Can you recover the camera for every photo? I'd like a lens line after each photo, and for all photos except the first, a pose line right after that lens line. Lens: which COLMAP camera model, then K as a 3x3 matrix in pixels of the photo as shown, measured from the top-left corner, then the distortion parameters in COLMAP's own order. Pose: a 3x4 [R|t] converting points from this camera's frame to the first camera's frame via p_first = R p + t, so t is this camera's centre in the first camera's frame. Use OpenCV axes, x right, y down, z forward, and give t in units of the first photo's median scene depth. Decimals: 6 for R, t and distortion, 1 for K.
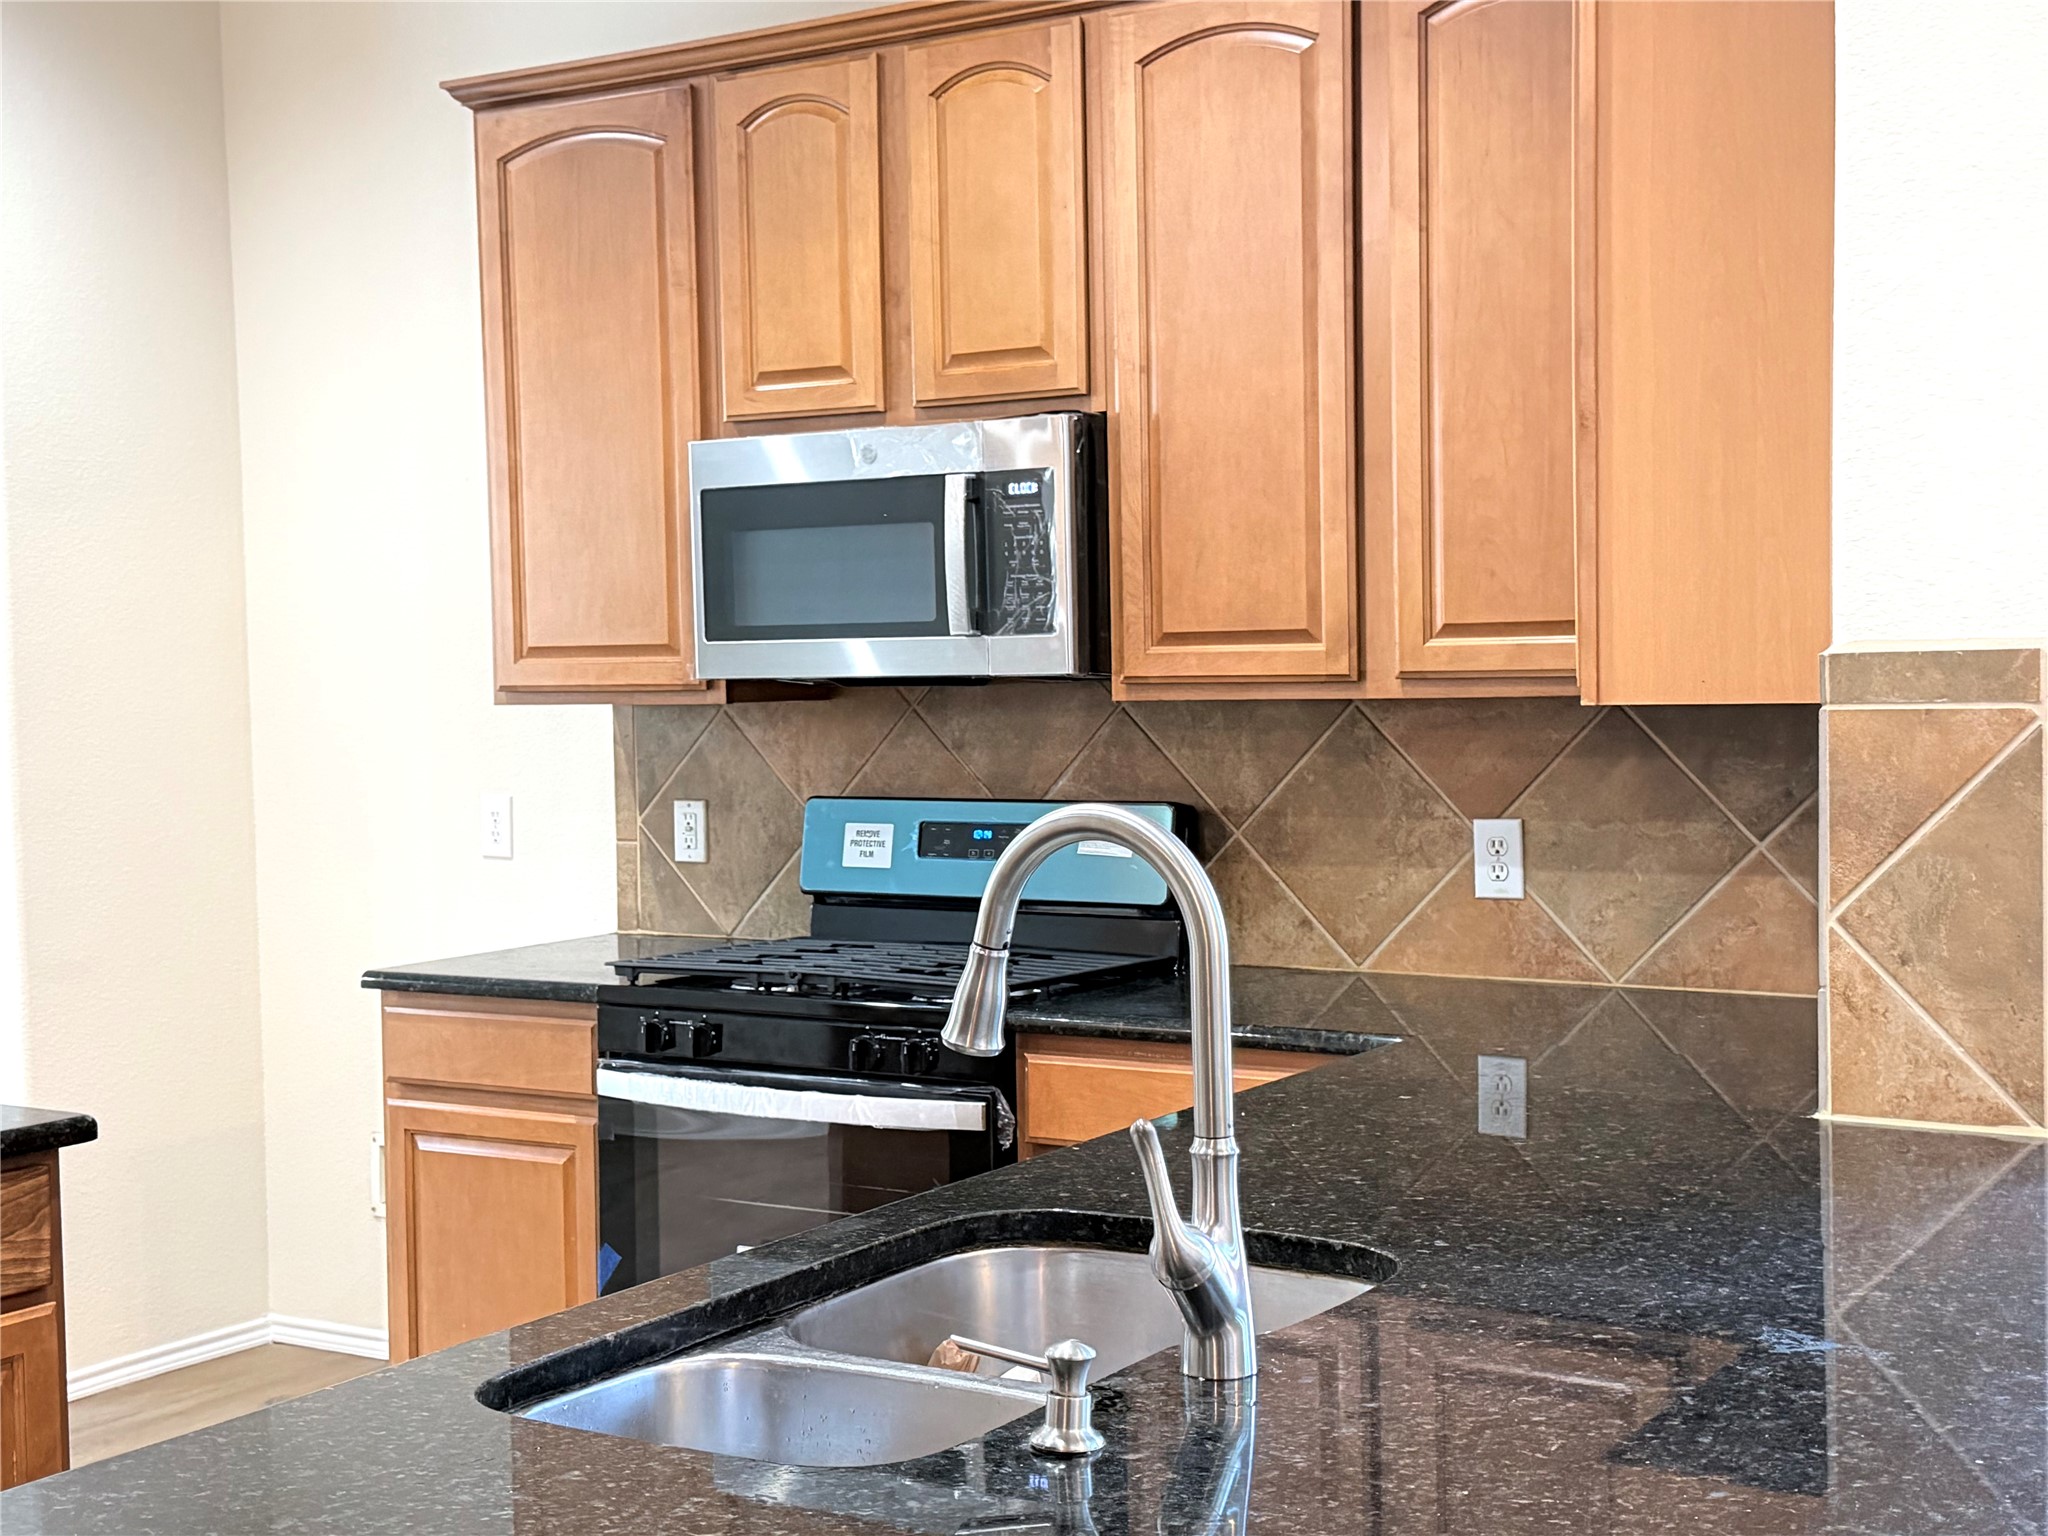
lens RADIAL K [[2652.5, 0, 1033.6], [0, 2652.5, 776.6], [0, 0, 1]] dist [0.114054, -0.017179]
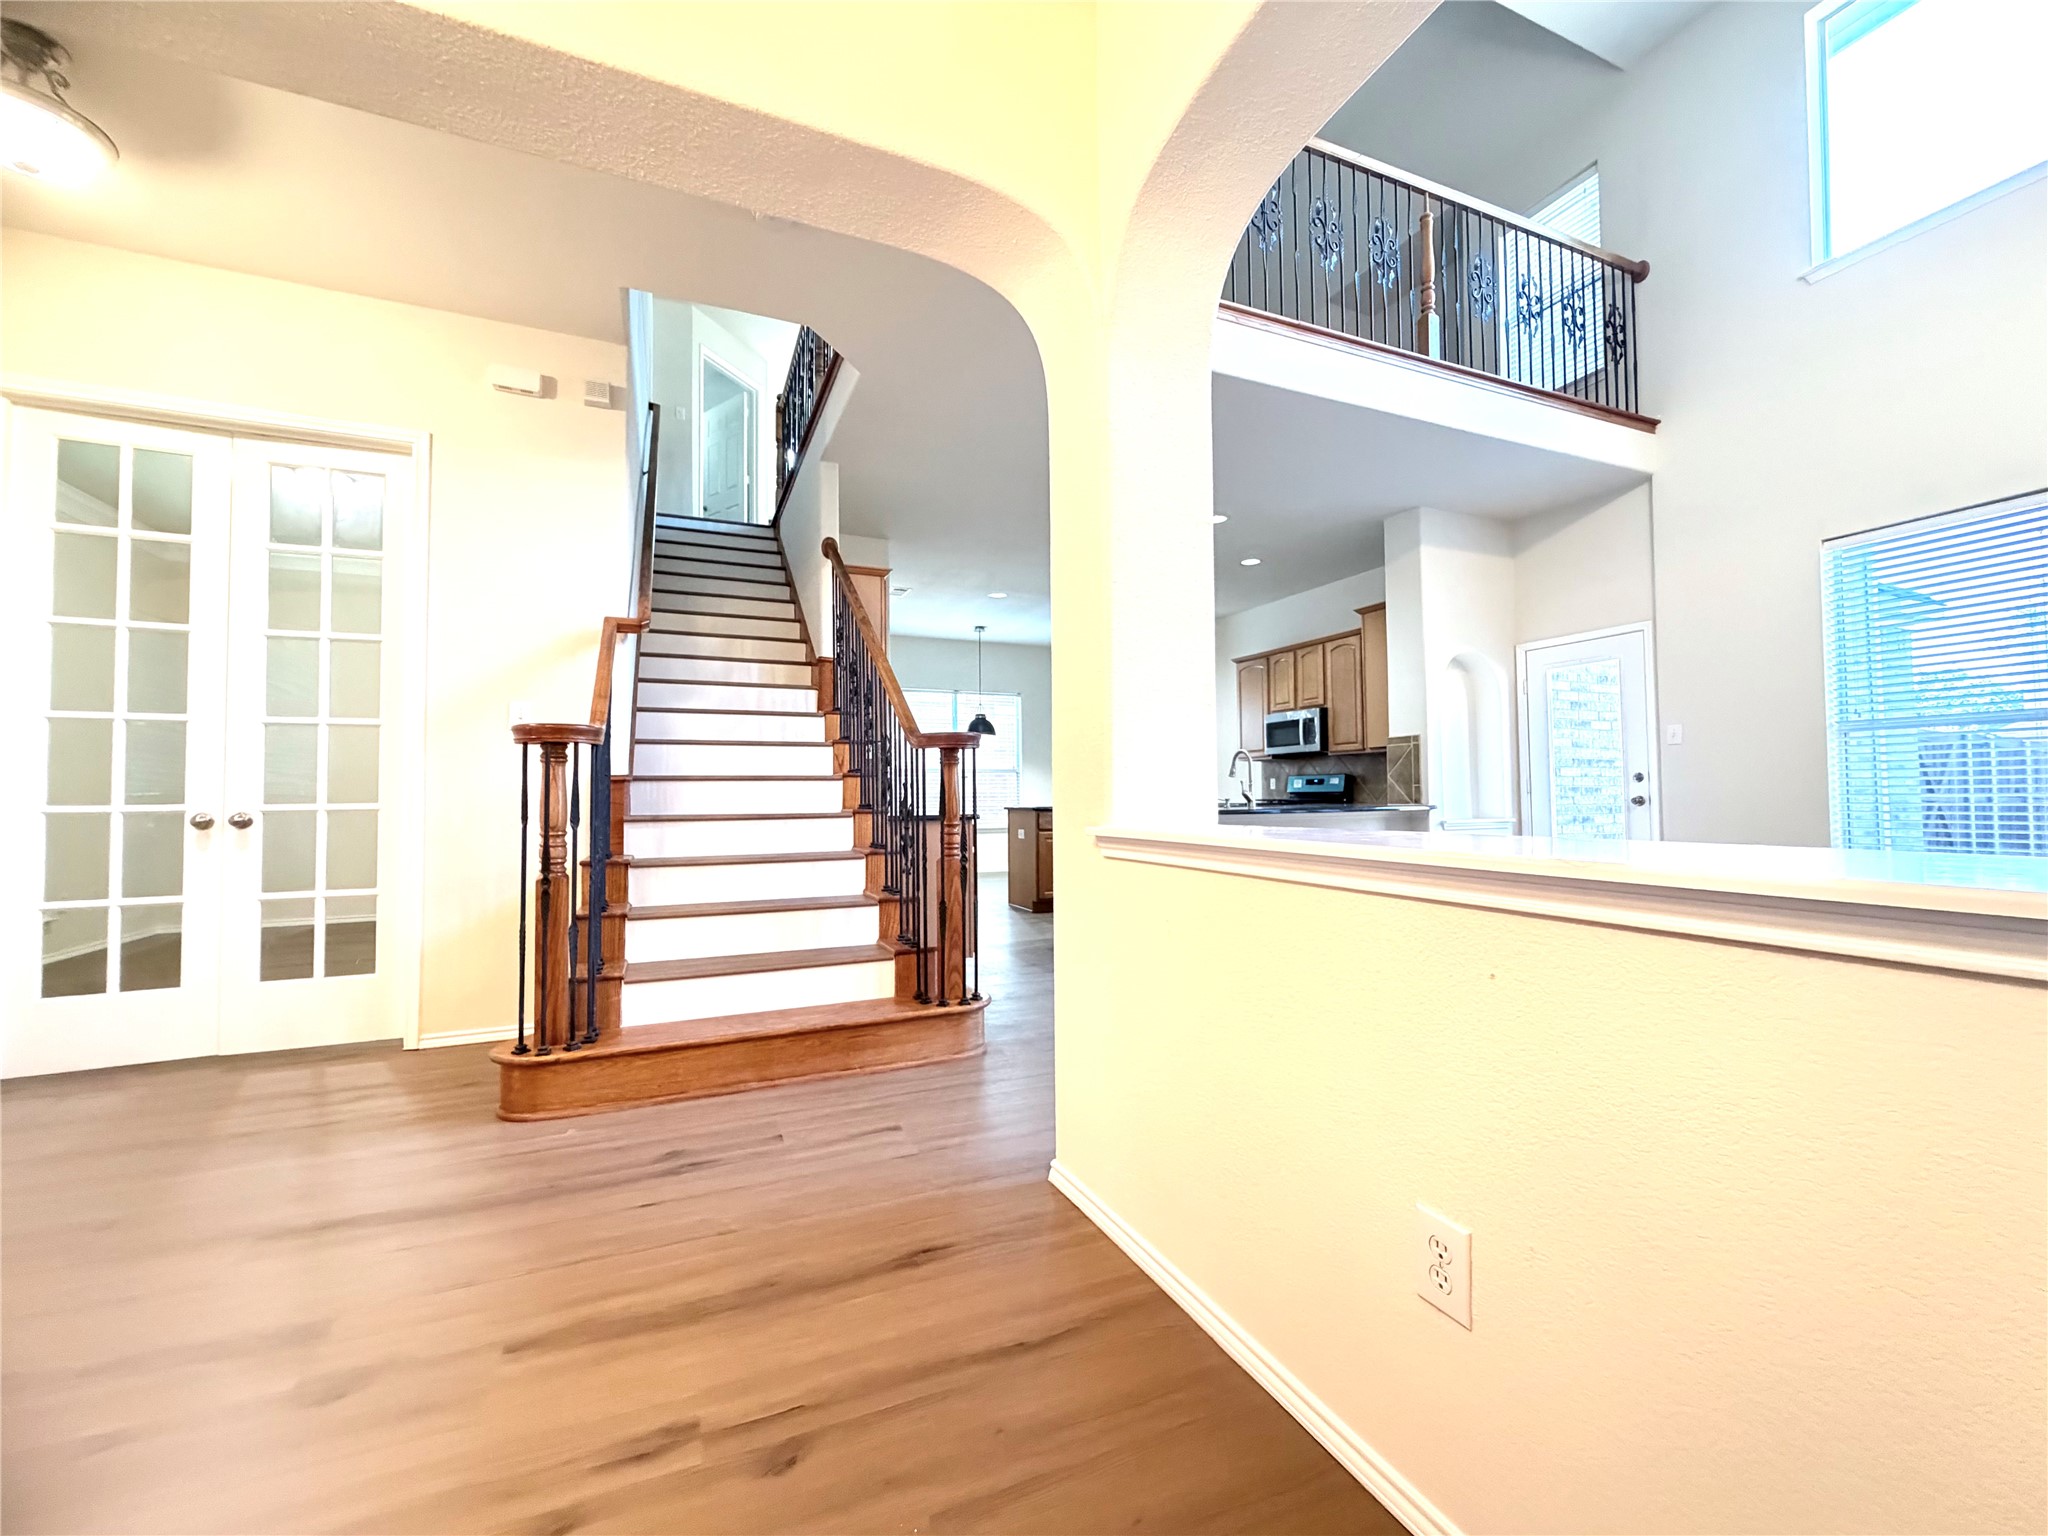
lens RADIAL K [[815.2, 0, 1016.9], [0, 815.2, 768.7], [0, 0, 1]] dist [0.000265, -0.000020]
pose [[0.825910, -0.006816, -0.563761, 0.479191], [-0.033857, 0.997523, -0.061662, 0.136992], [0.562785, 0.070015, 0.823633, -0.890274]]
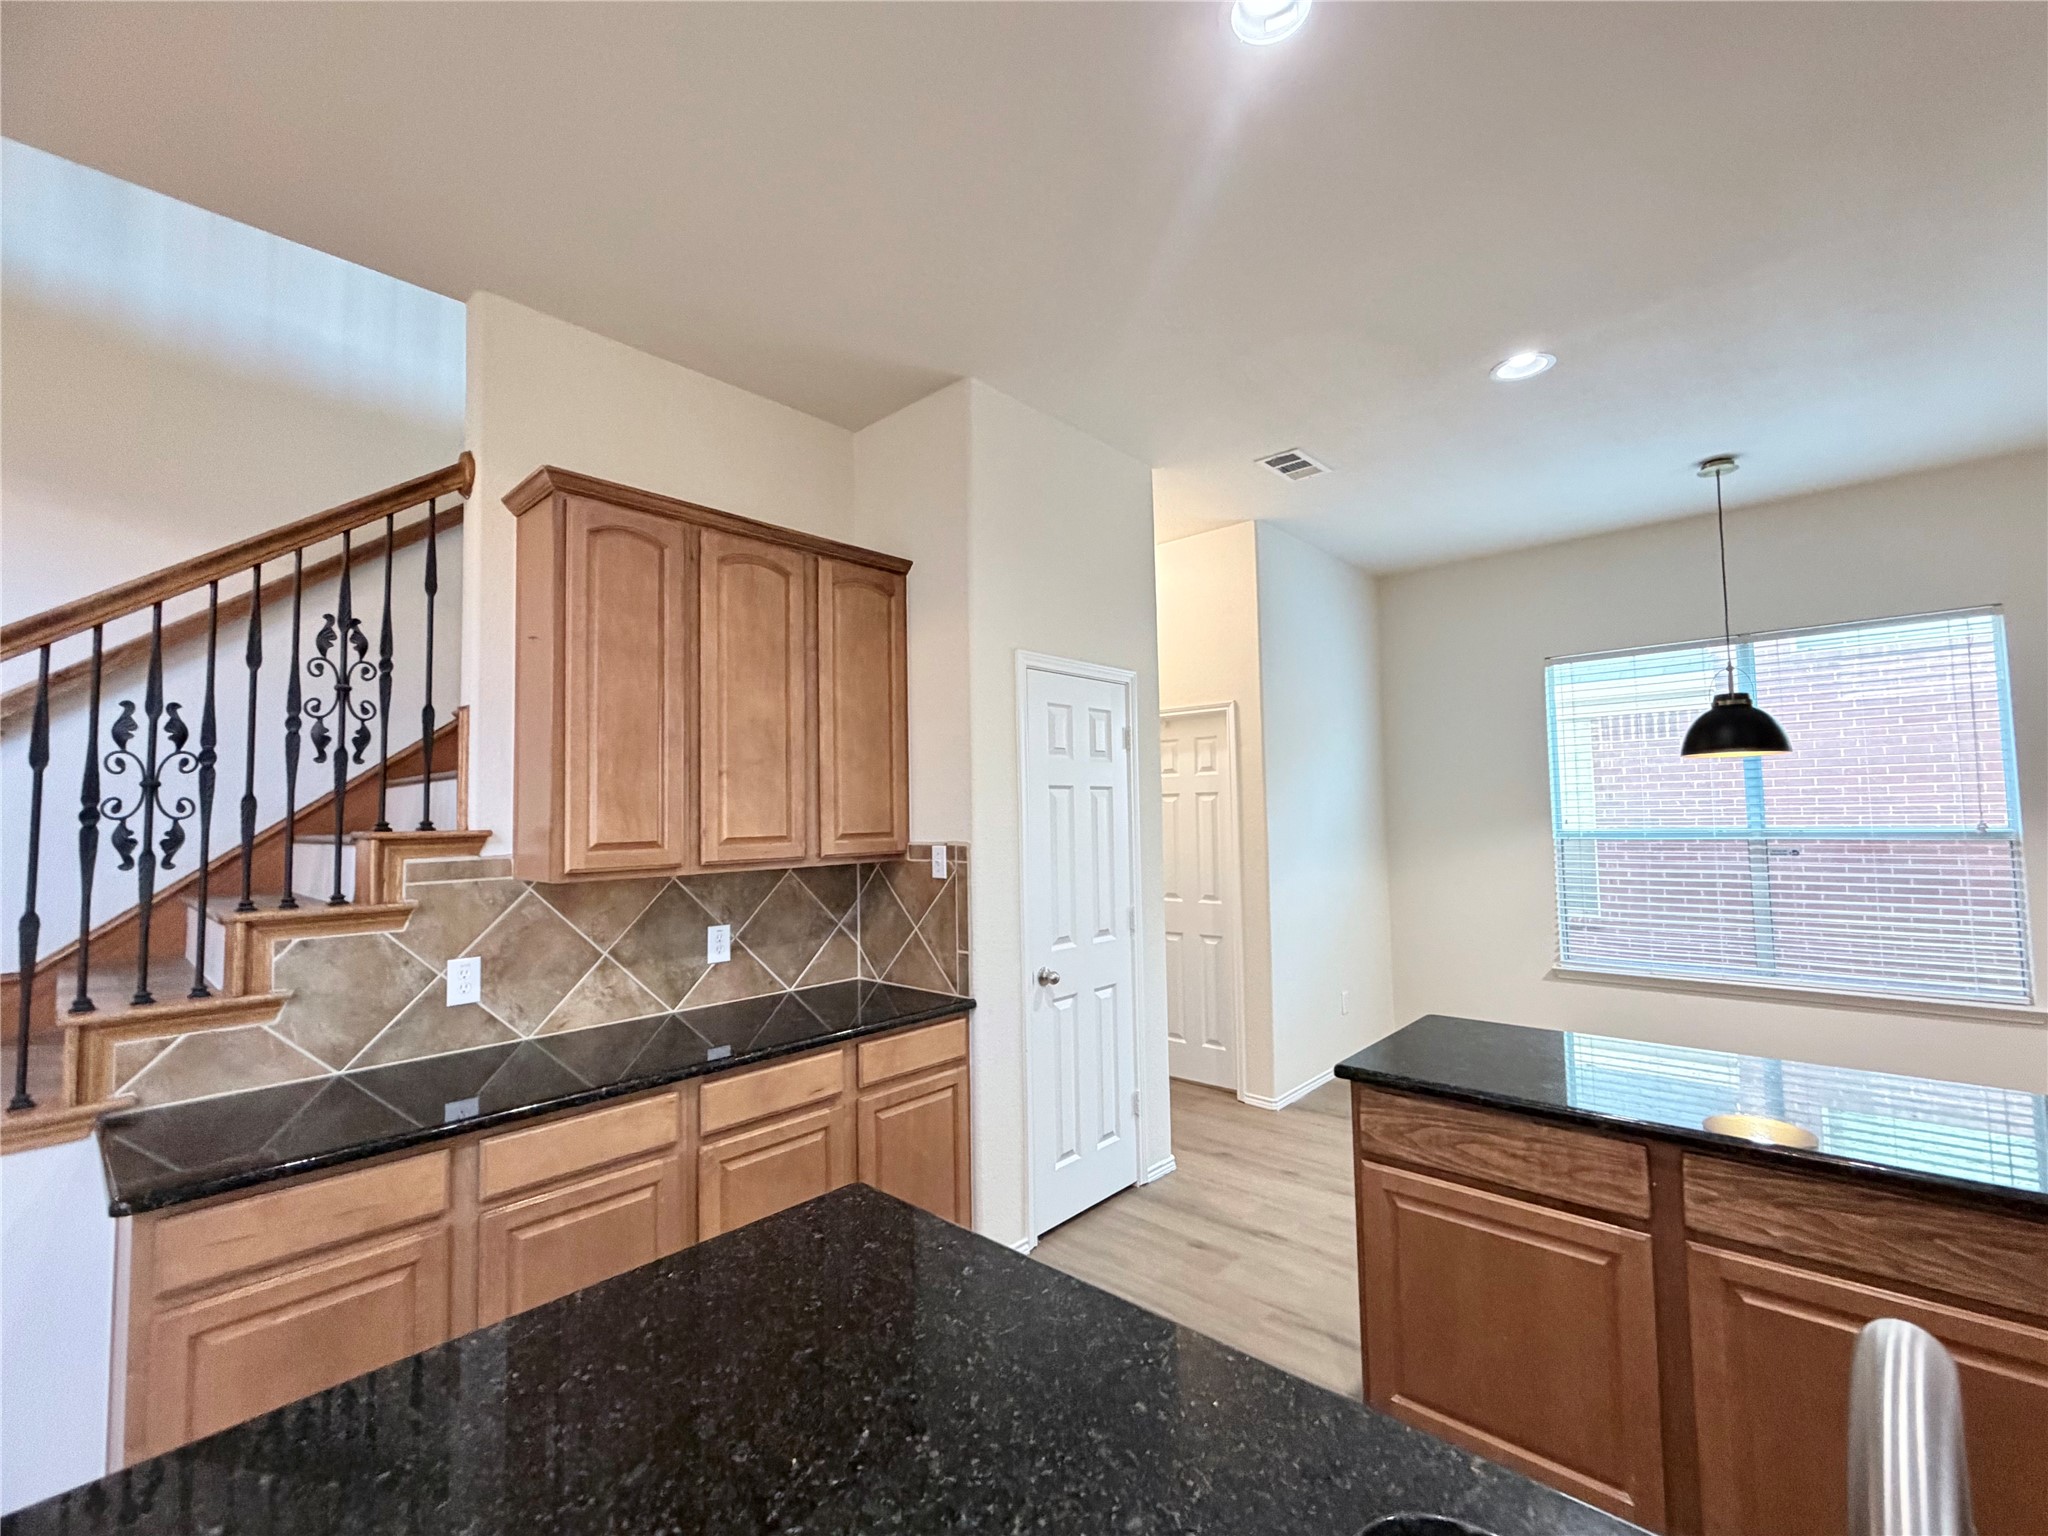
lens RADIAL K [[871.0, 0, 1016.2], [0, 871.0, 773.1], [0, 0, 1]] dist [-0.001164, -0.000087]
pose [[-0.178400, -0.026954, -0.983589, 0.099974], [-0.024365, 0.999439, -0.022969, -0.040674], [0.983656, 0.019868, -0.178957, 0.407819]]
